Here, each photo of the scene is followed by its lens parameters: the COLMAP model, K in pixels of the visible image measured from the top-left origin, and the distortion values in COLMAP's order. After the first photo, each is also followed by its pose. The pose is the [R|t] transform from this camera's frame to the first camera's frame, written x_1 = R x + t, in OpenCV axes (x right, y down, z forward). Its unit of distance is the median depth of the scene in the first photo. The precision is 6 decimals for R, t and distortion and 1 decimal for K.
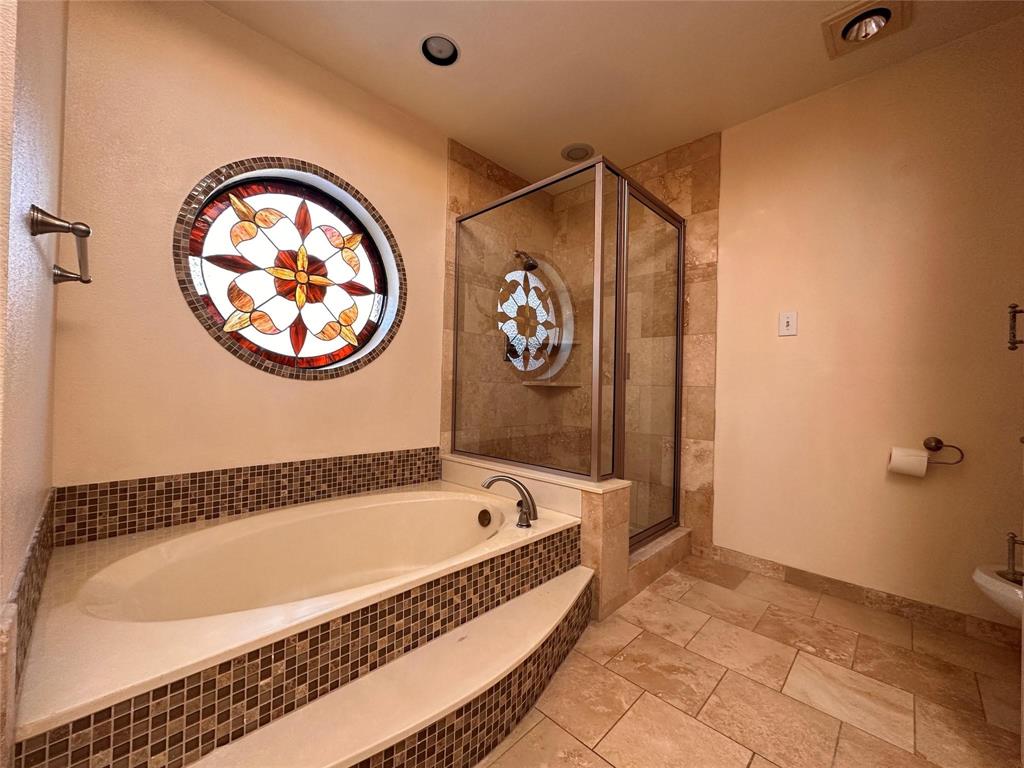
lens RADIAL K [[408.3, 0, 513.7], [0, 408.3, 383.4], [0, 0, 1]] dist [-0.002142, 0.000838]
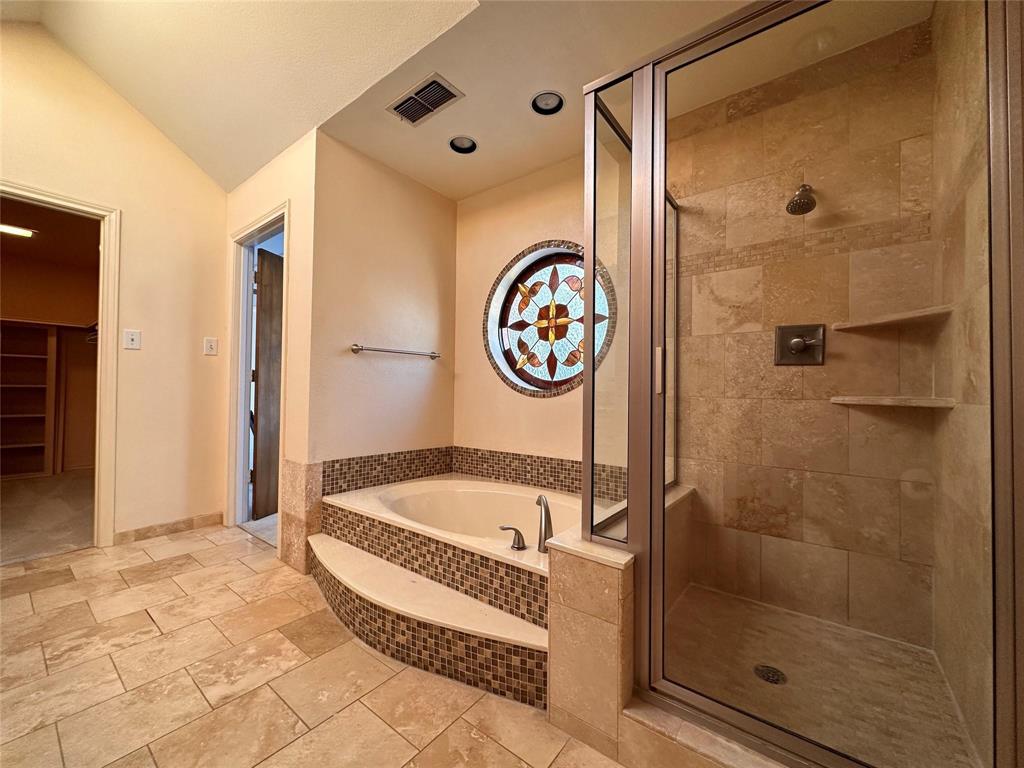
lens RADIAL K [[408.3, 0, 512.1], [0, 408.3, 383.6], [0, 0, 1]] dist [-0.002142, 0.000838]
pose [[0.114706, -0.042143, -0.992505, 0.850009], [-0.000938, 0.999095, -0.042532, 0.002293], [0.993399, 0.005810, 0.114562, 0.744817]]
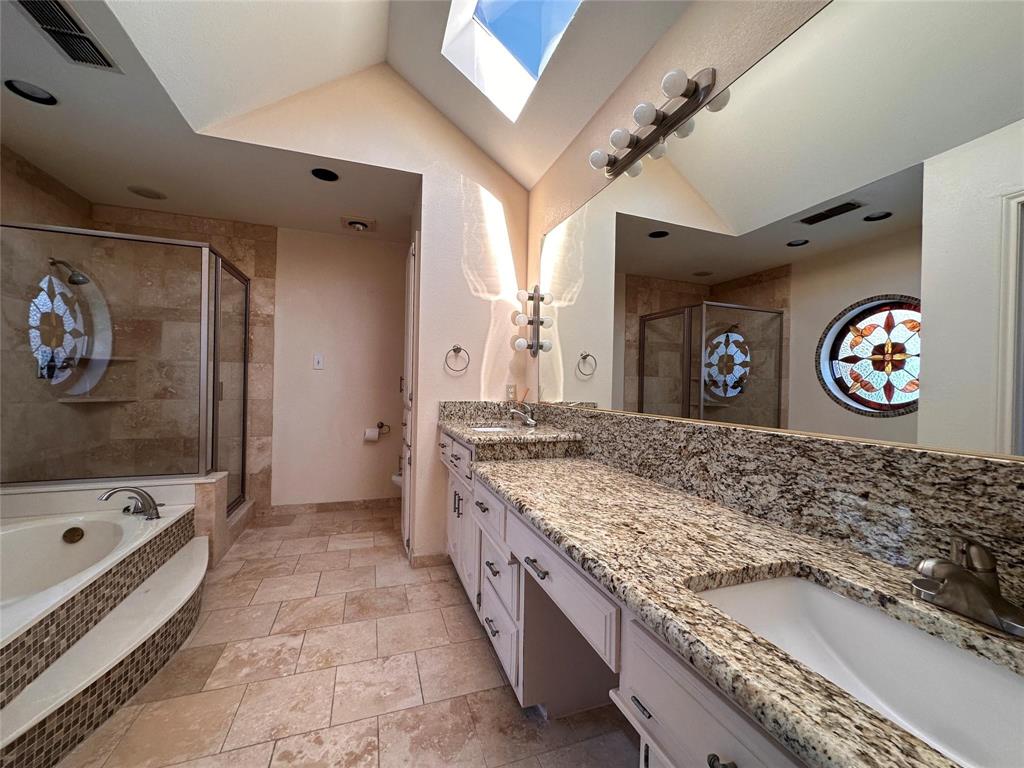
lens RADIAL K [[408.3, 0, 511.9], [0, 408.3, 384.0], [0, 0, 1]] dist [-0.002142, 0.000838]
pose [[0.444644, -0.013319, 0.895609, -0.545339], [-0.016605, 0.999595, 0.023109, -0.119165], [-0.895554, -0.025146, 0.444242, -0.532002]]
